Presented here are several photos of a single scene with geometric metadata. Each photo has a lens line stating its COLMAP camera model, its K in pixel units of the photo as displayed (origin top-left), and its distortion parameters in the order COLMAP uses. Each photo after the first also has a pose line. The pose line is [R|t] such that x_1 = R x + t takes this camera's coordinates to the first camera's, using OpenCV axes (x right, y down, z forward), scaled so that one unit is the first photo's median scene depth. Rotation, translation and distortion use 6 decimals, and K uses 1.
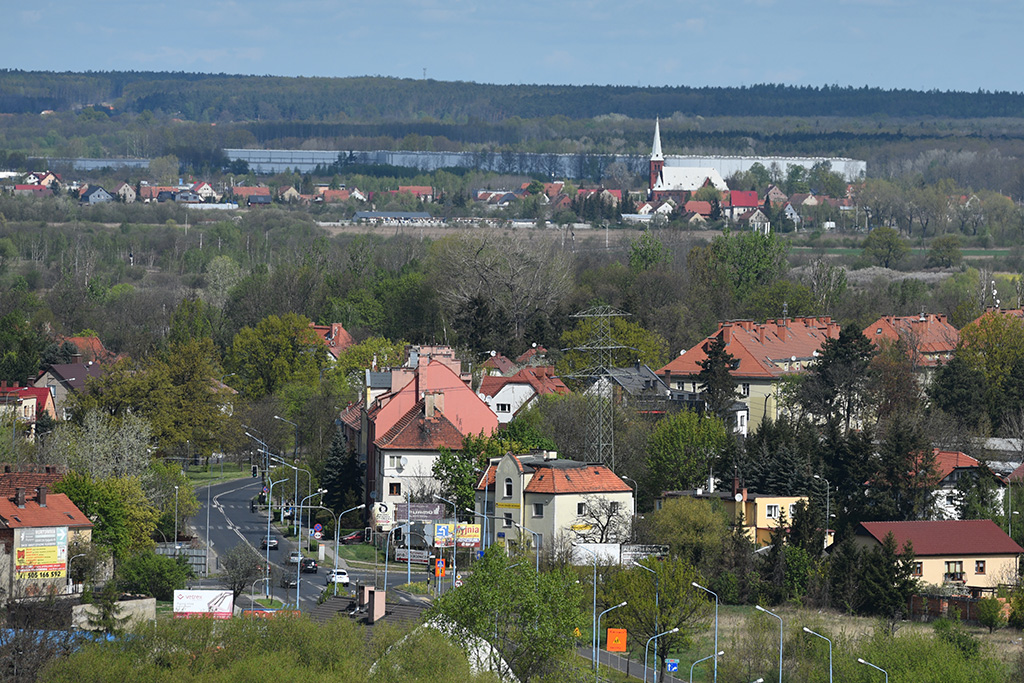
lens RADIAL K [[5085.7, 0, 509.8], [0, 5085.7, 363.0], [0, 0, 1]] dist [1.745082, 1.732564]
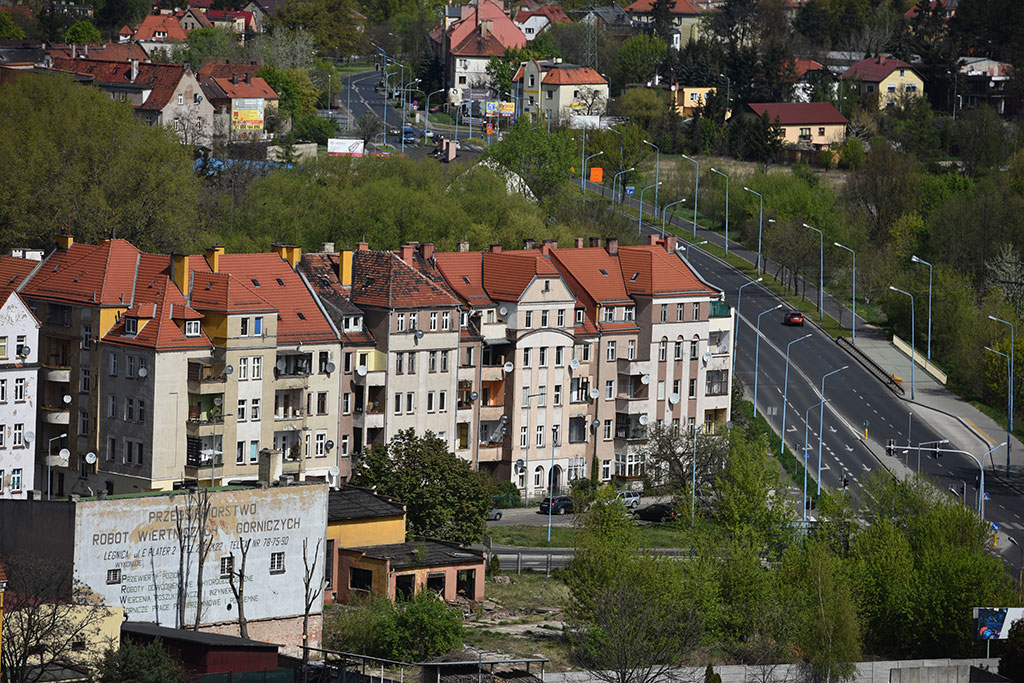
lens RADIAL K [[5085.7, 0, 509.8], [0, 5085.7, 363.0], [0, 0, 1]] dist [1.745082, 1.732564]
pose [[0.999774, 0.016318, -0.013604, 0.016332], [-0.015246, 0.997033, 0.075444, -0.008686], [0.014795, -0.075220, 0.997057, -0.637535]]
